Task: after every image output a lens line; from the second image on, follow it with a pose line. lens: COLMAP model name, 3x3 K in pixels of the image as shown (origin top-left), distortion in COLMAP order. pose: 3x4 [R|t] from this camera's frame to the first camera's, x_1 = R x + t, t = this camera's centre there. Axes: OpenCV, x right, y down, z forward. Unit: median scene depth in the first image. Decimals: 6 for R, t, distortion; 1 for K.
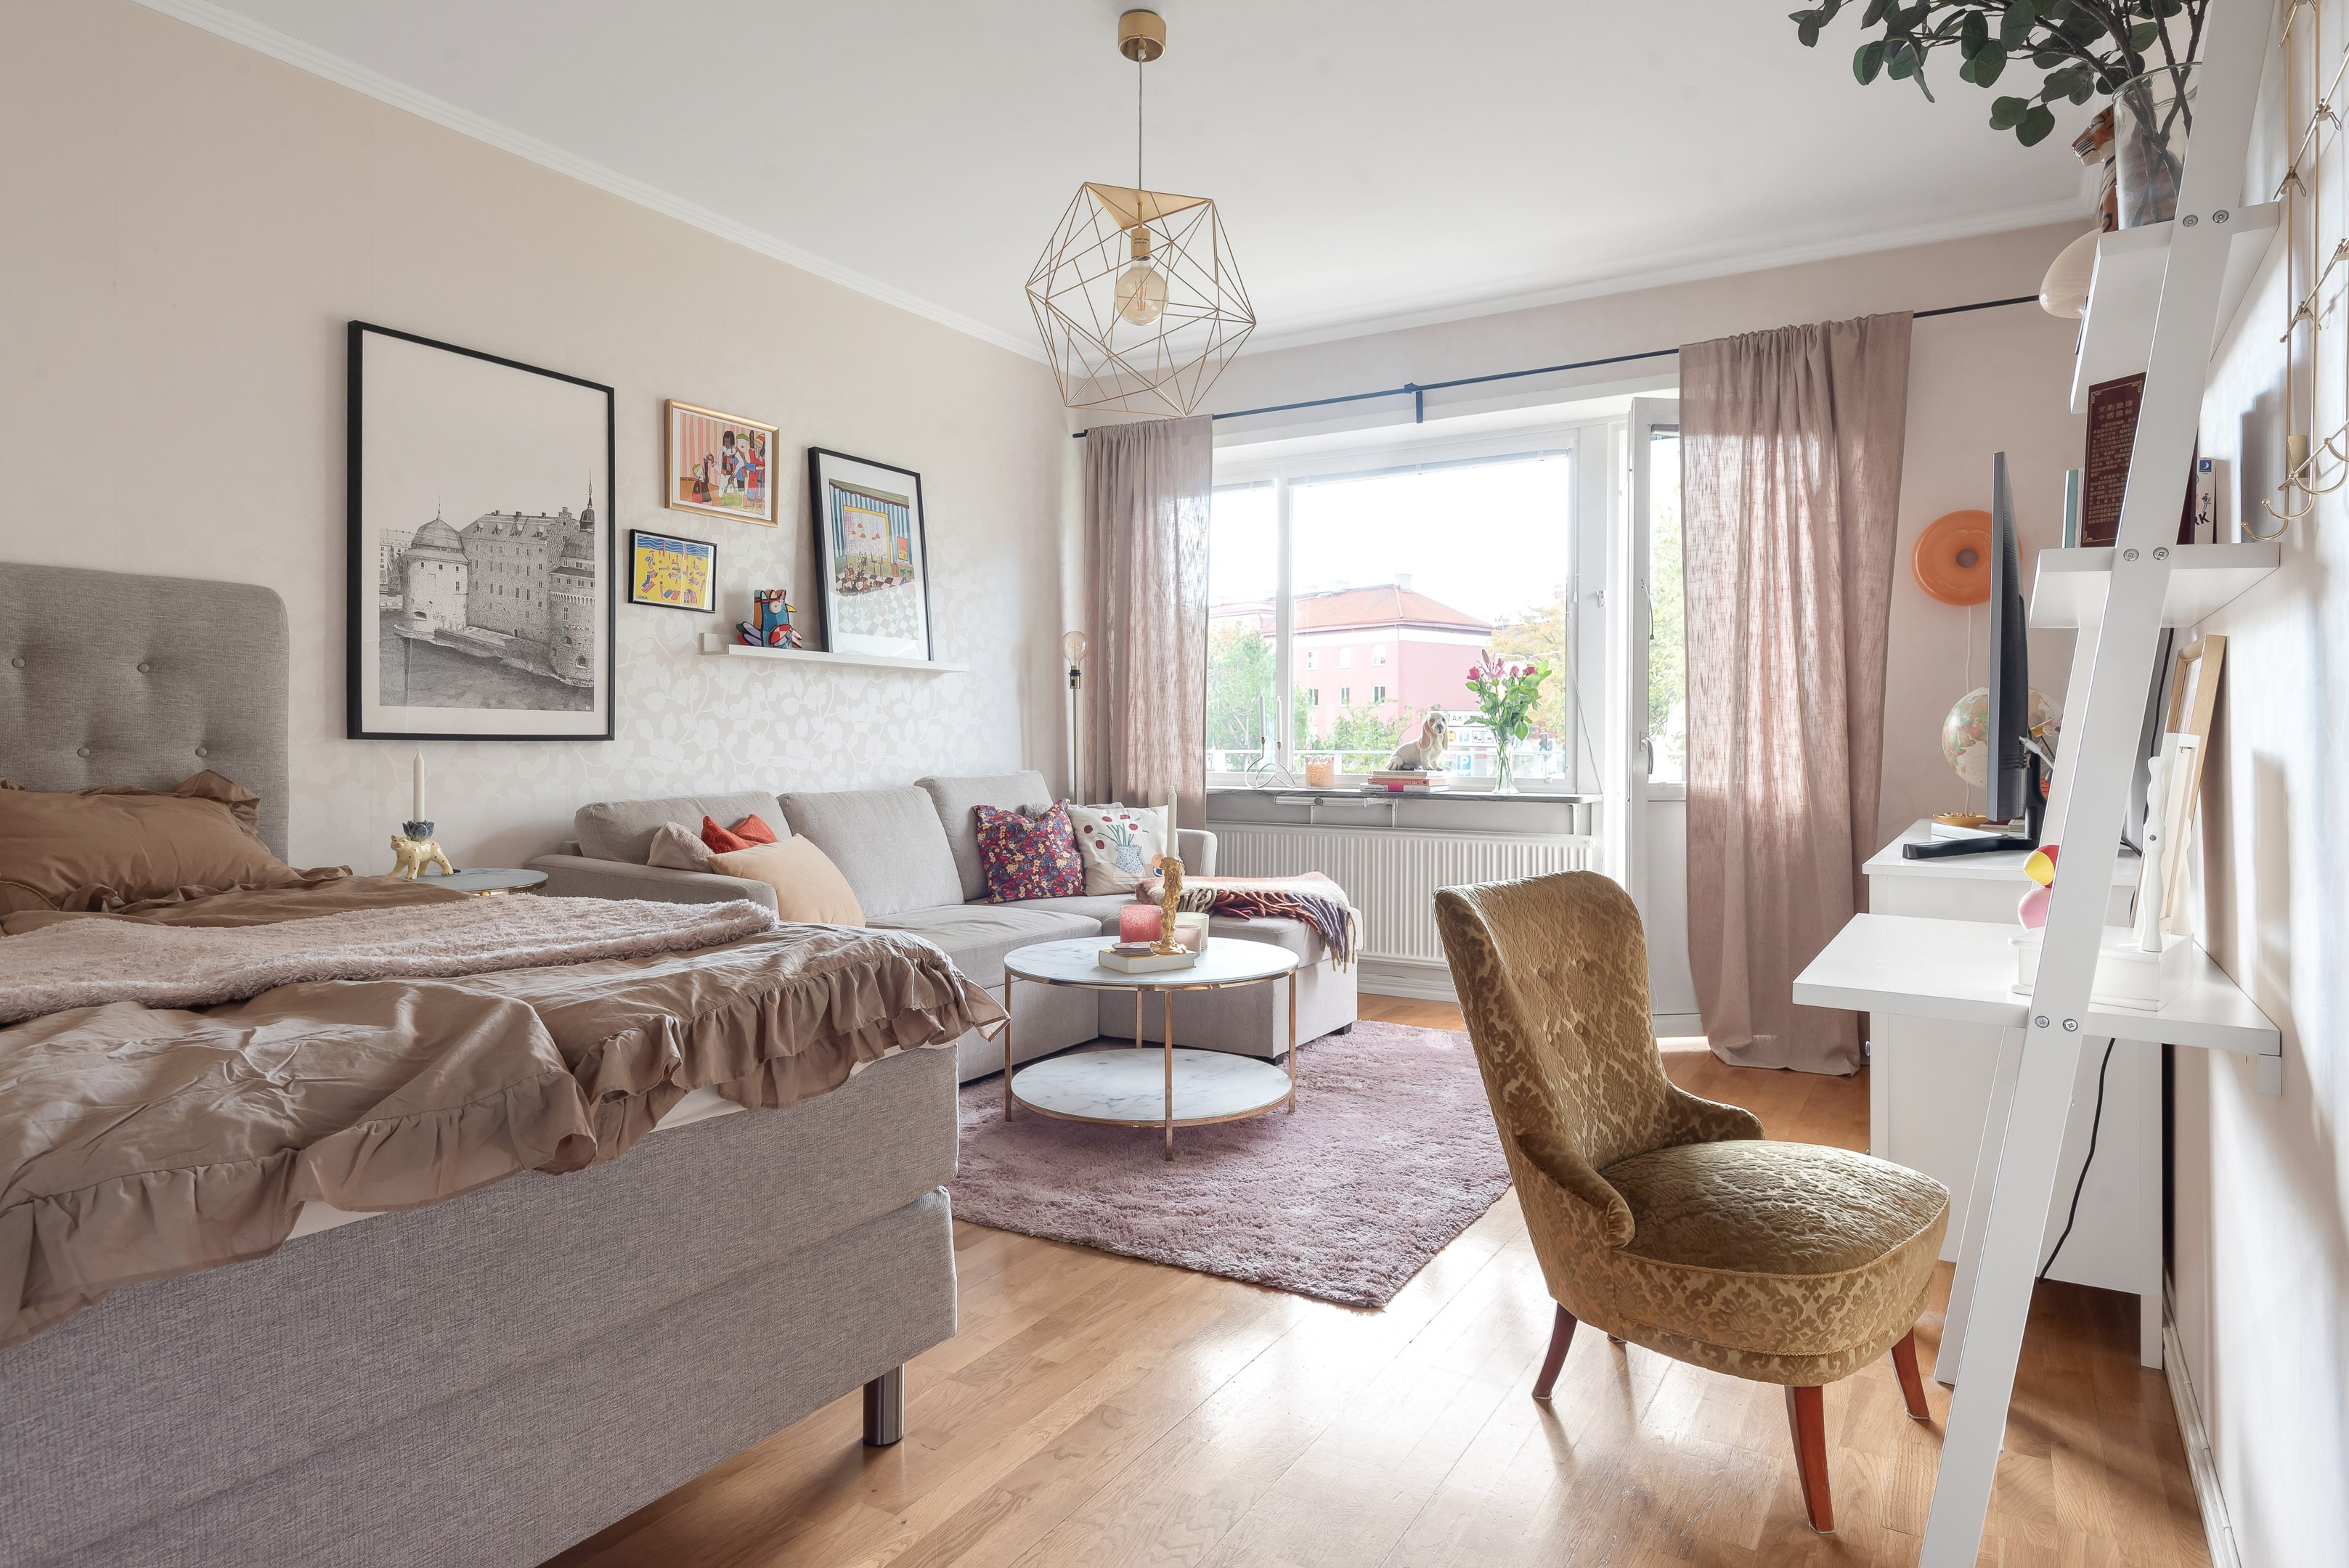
lens RADIAL K [[1347.8, 0, 1190.7], [0, 1347.8, 739.9], [0, 0, 1]] dist [0.021781, -0.013496]
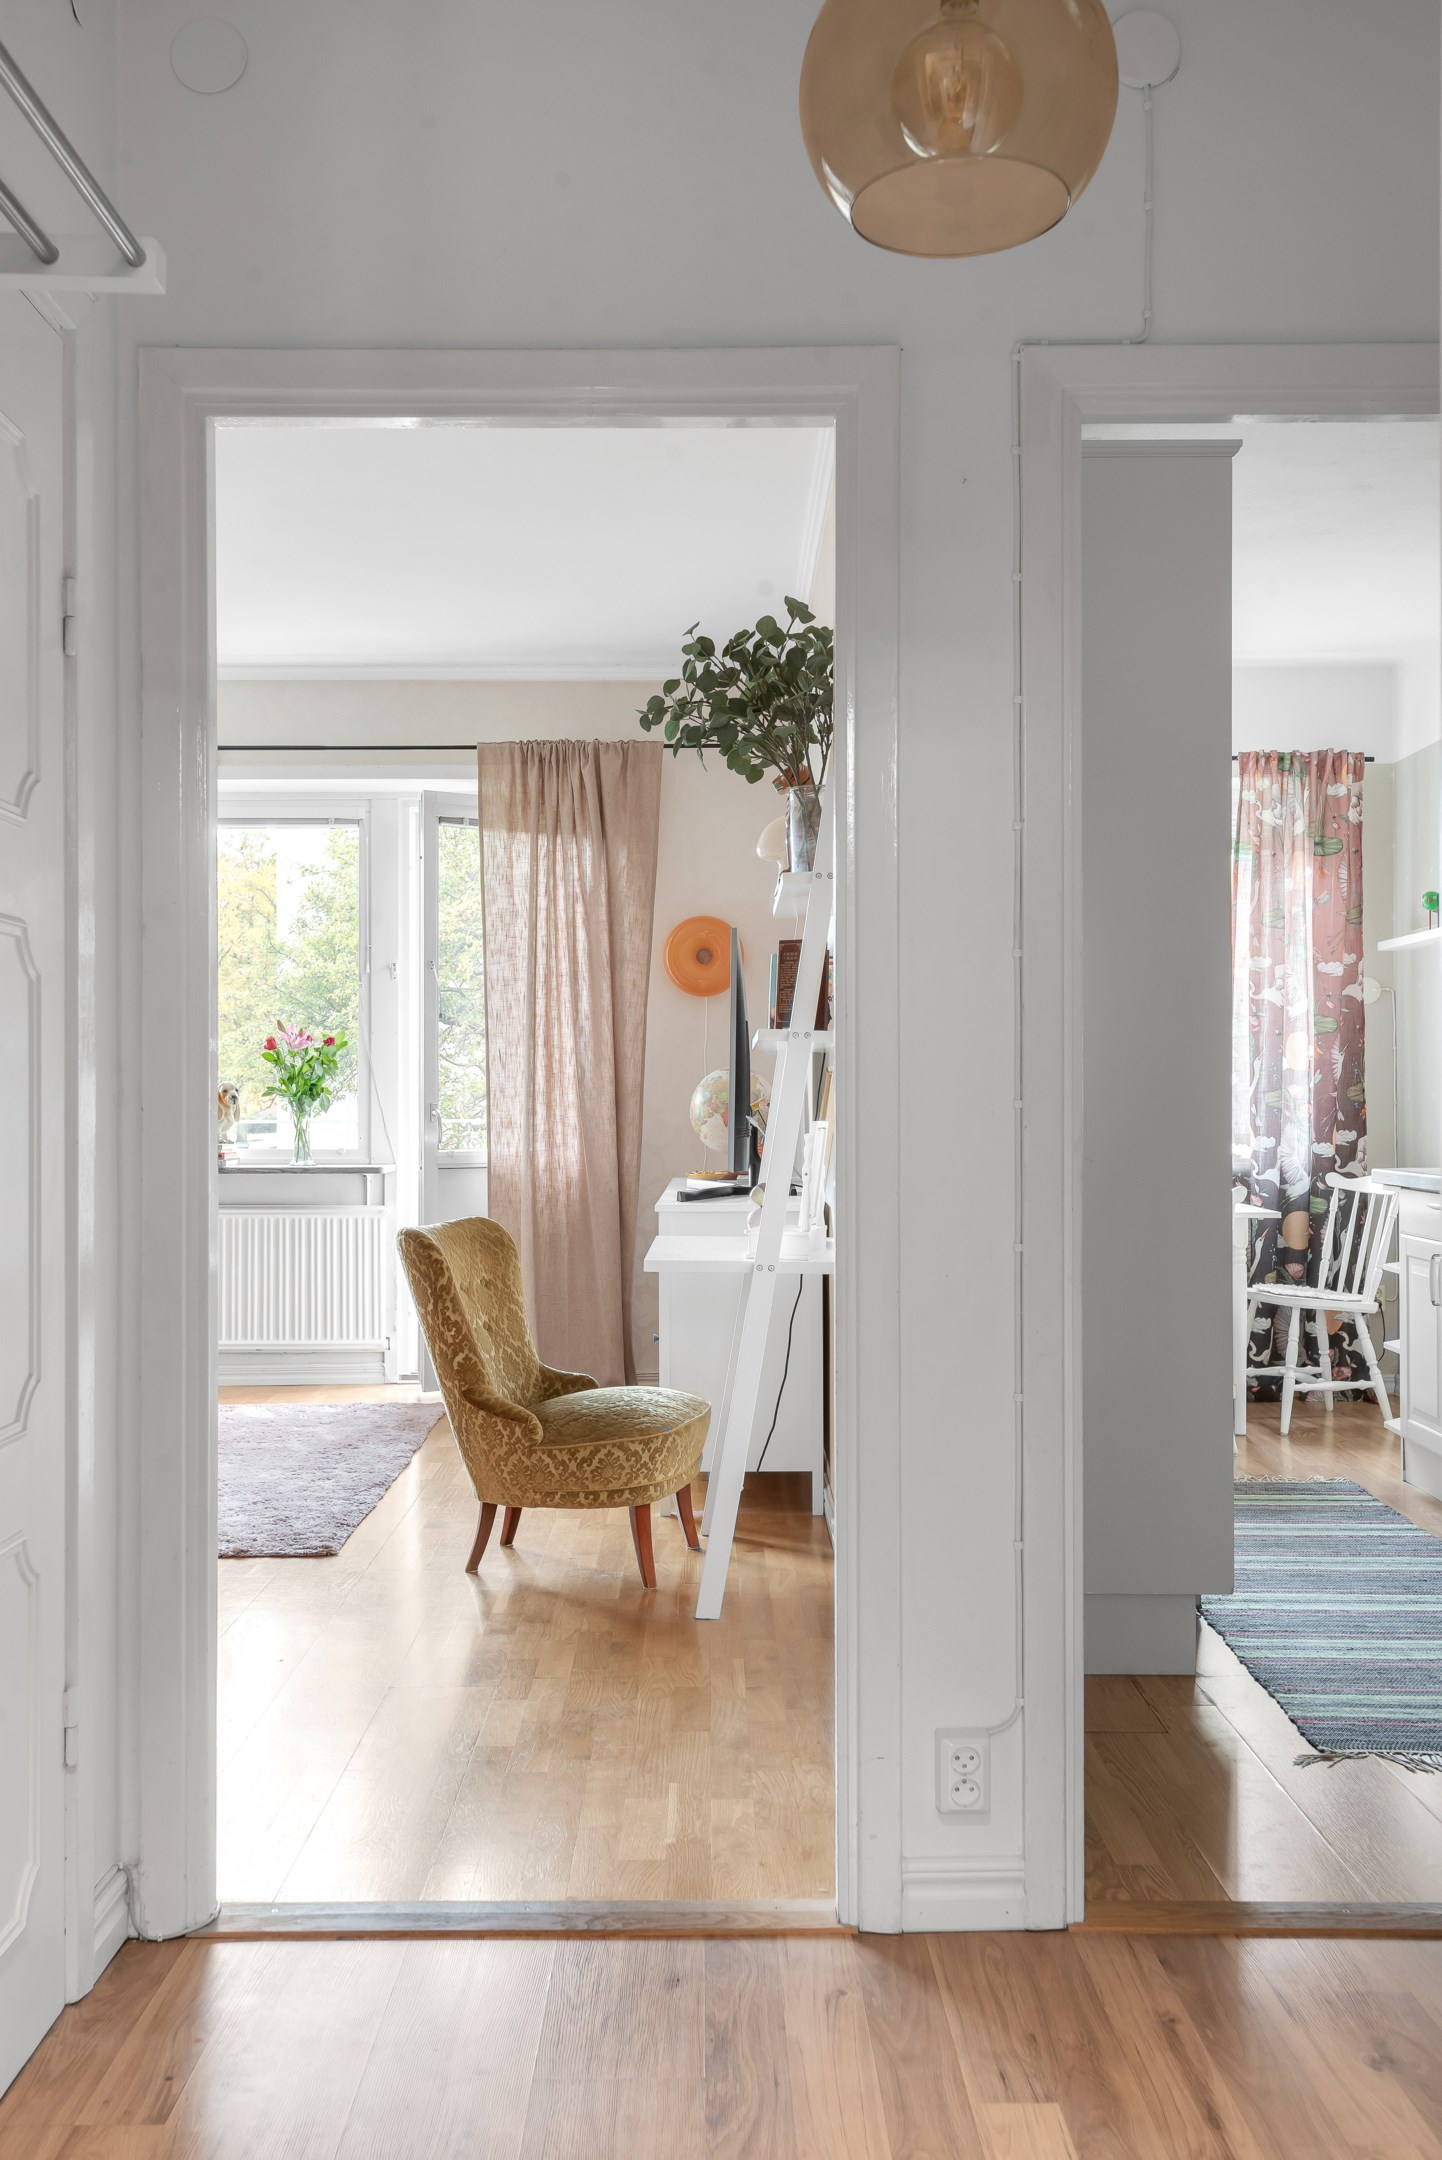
lens RADIAL K [[1987.3, 0, 717.6], [0, 1987.3, 1099.9], [0, 0, 1]] dist [0.039680, 0.000000]
pose [[0.857810, -0.005410, 0.513939, -0.362029], [0.002907, 0.999980, 0.005674, -0.022014], [-0.513959, -0.003373, 0.857808, -0.576756]]
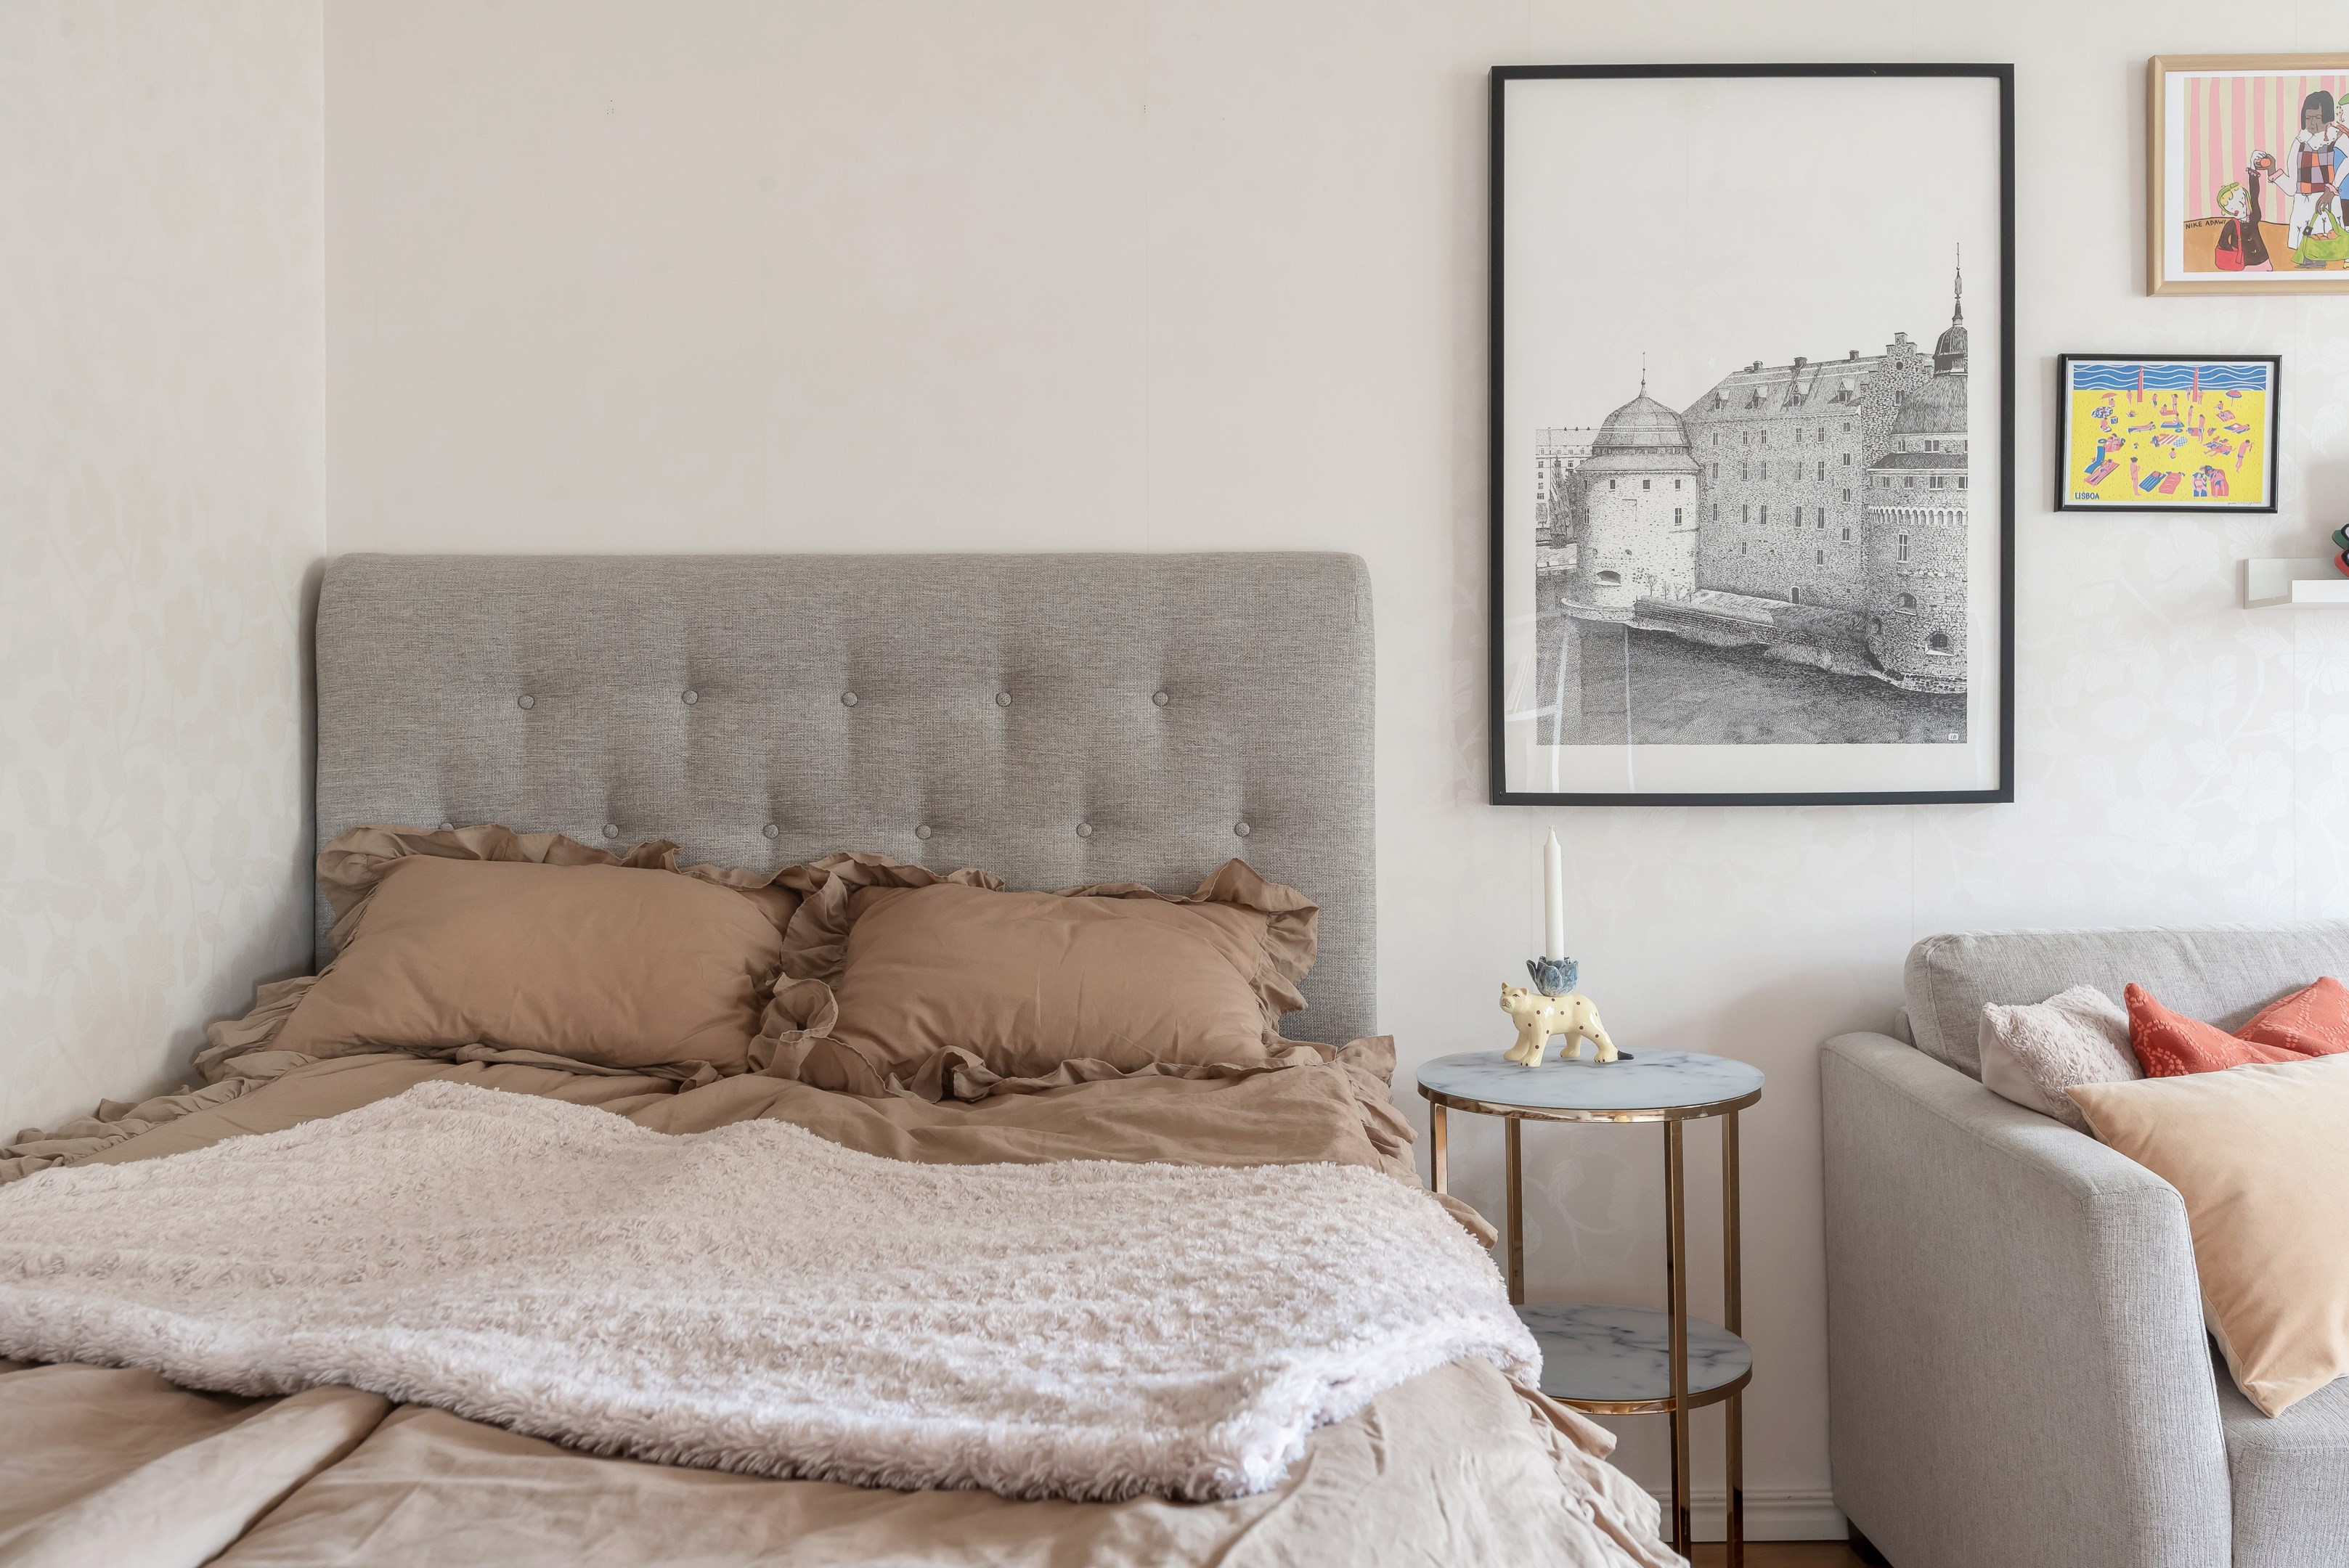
lens RADIAL K [[2087.7, 0, 1174.0], [0, 2087.7, 779.0], [0, 0, 1]] dist [0.030085, -0.031273]
pose [[0.517204, 0.002178, -0.855859, 0.060003], [0.009196, 0.999925, 0.008102, -0.018020], [0.855813, -0.012061, 0.517145, 0.392267]]
